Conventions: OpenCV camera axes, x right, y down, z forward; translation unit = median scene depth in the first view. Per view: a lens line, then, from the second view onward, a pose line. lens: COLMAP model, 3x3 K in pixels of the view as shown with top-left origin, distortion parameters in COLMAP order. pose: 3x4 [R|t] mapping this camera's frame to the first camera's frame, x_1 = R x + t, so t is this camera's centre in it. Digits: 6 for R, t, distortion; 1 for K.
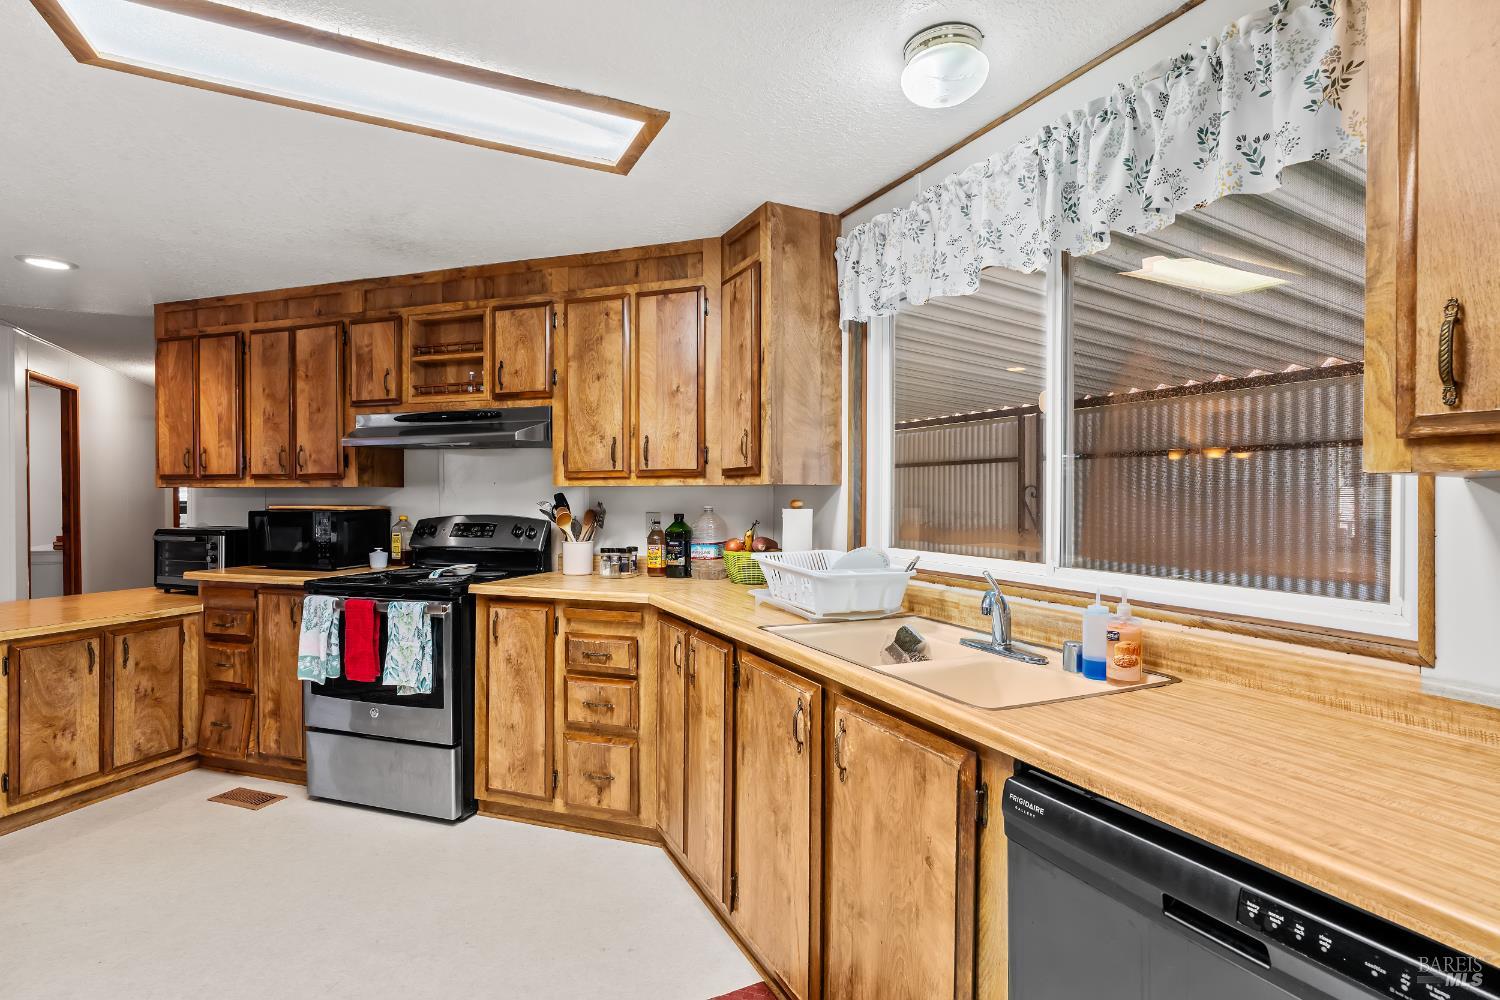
lens RADIAL K [[706.4, 0, 742.0], [0, 706.4, 499.7], [0, 0, 1]] dist [-0.003932, -0.000242]
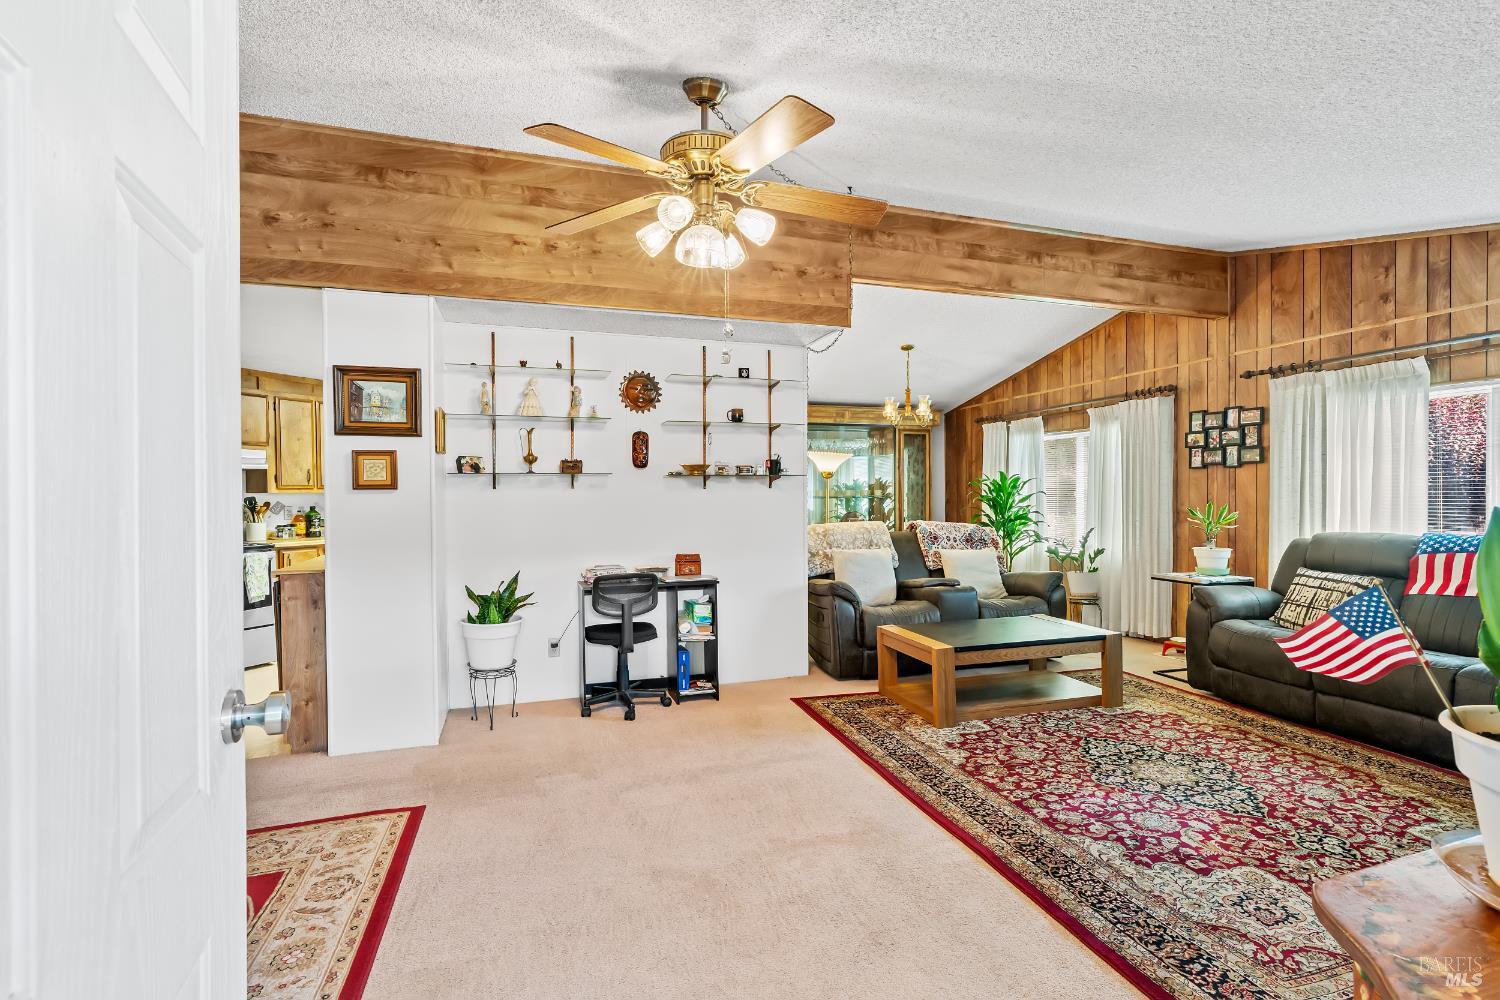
lens RADIAL K [[679.4, 0, 744.2], [0, 679.4, 498.7], [0, 0, 1]] dist [-0.009486, 0.001386]
pose [[0.142503, -0.009126, 0.989752, -1.795602], [0.011589, 0.999904, 0.007551, -0.002336], [-0.989727, 0.010394, 0.142595, -0.498779]]
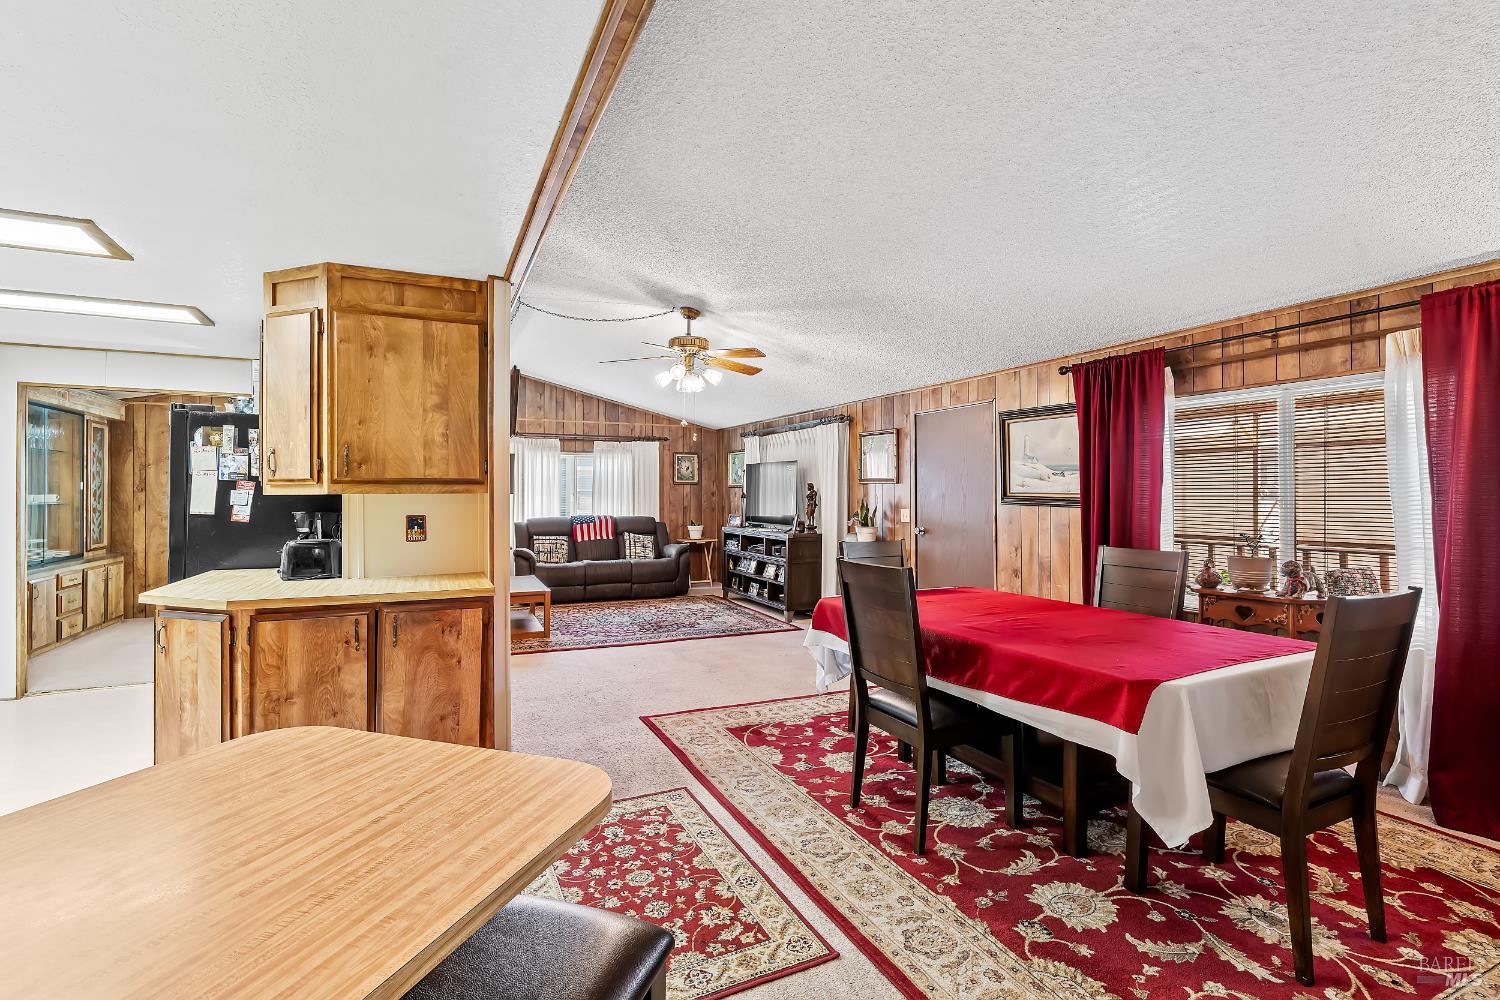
lens RADIAL K [[679.4, 0, 744.2], [0, 679.4, 498.7], [0, 0, 1]] dist [-0.009486, 0.001386]
pose [[-0.999838, -0.001428, 0.017945, -1.224537], [-0.001250, 0.999949, 0.009976, -0.018775], [-0.017959, 0.009952, -0.999789, 1.245147]]
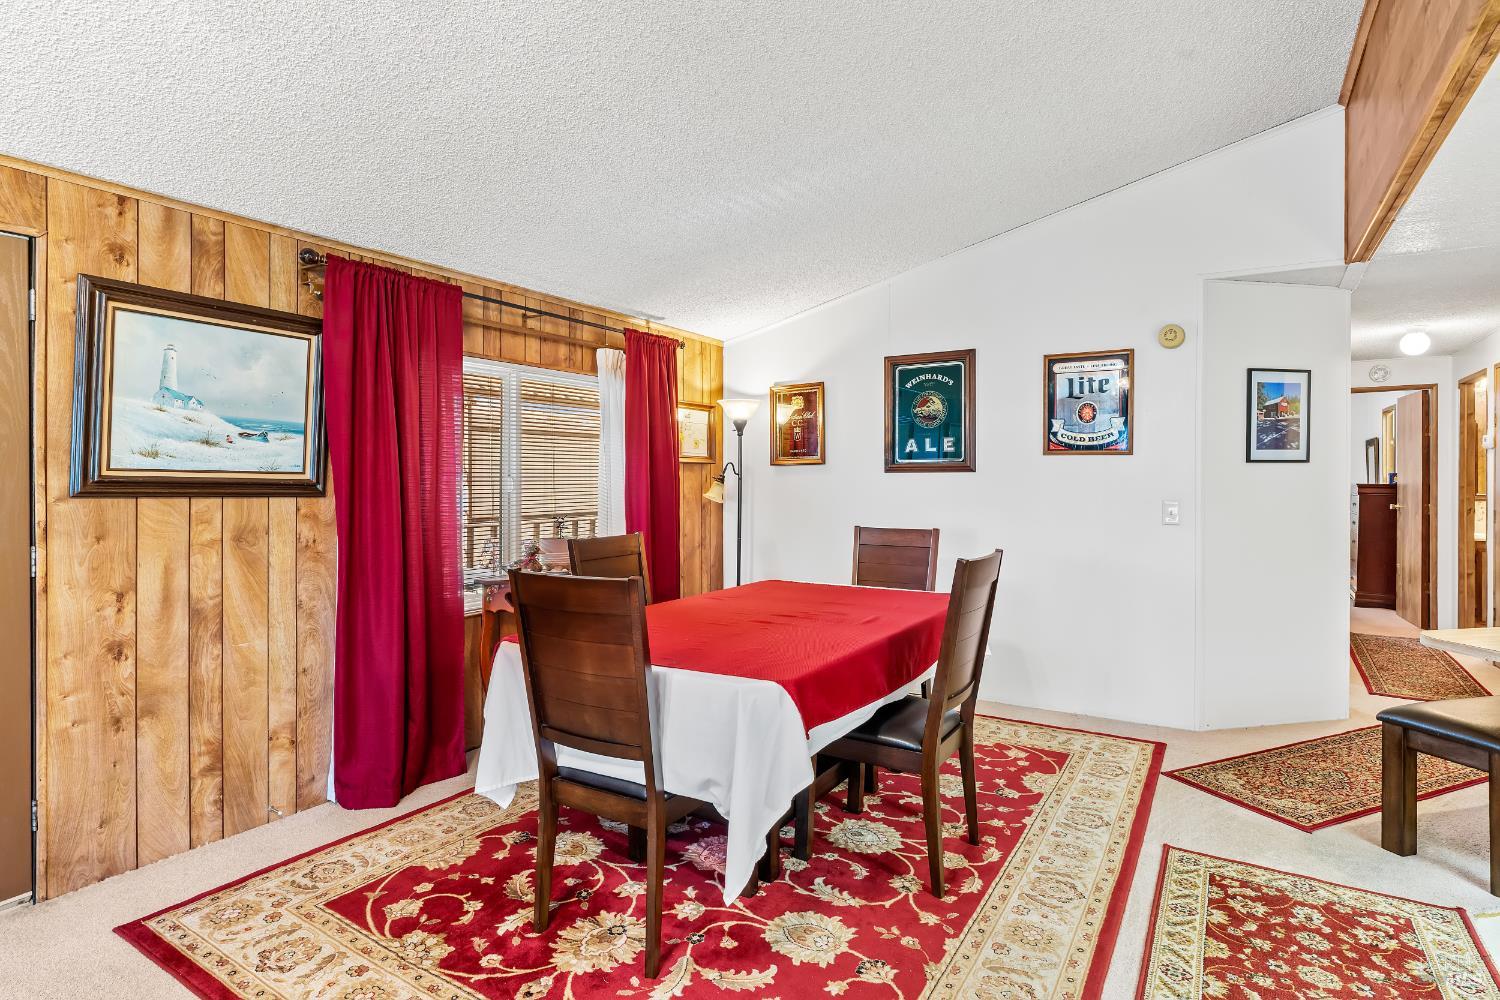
lens RADIAL K [[779.8, 0, 755.6], [0, 779.8, 480.7], [0, 0, 1]] dist [-0.000955, 0.001630]
pose [[0.527827, 0.002182, -0.849349, -0.809747], [-0.003903, 0.999992, 0.000144, -0.008331], [0.849343, 0.003239, 0.527831, -0.180240]]
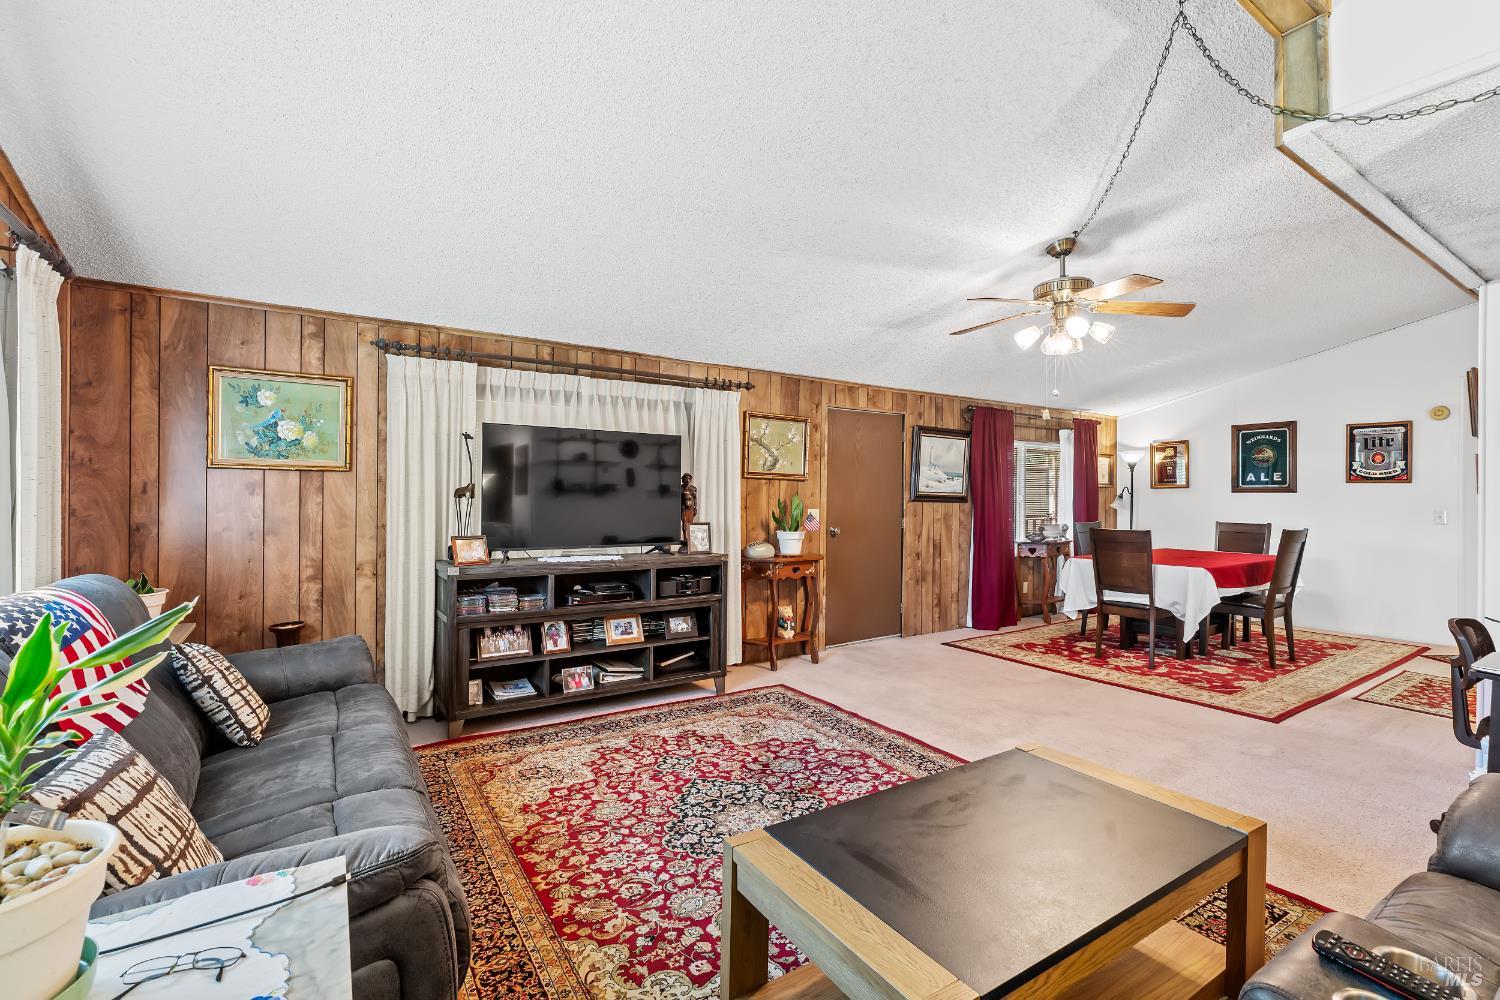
lens RADIAL K [[675.4, 0, 751.1], [0, 675.4, 492.7], [0, 0, 1]] dist [-0.013927, 0.005967]
pose [[0.136609, -0.002227, -0.990622, 0.023154], [-0.008888, 0.999954, -0.003474, -0.003604], [0.990585, 0.009279, 0.136583, -1.049037]]
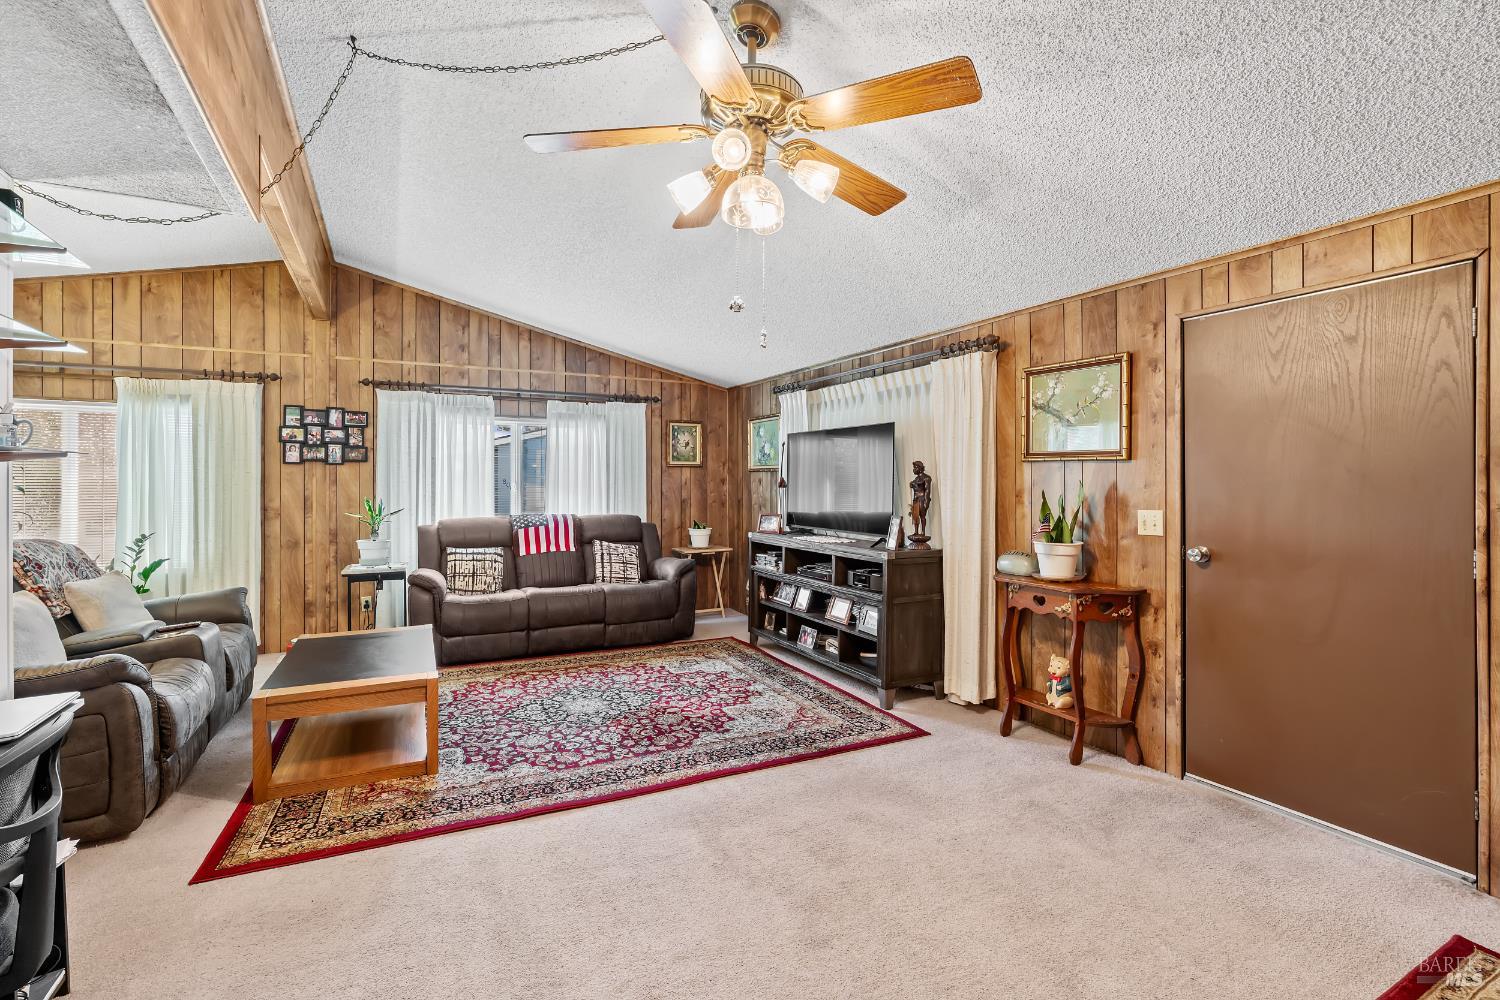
lens RADIAL K [[677.1, 0, 740.2], [0, 677.1, 482.5], [0, 0, 1]] dist [-0.009090, 0.001003]
pose [[-0.999863, -0.000751, -0.016519, -1.043642], [-0.000809, 0.999994, 0.003509, -0.012540], [0.016516, 0.003521, -0.999857, 0.278147]]
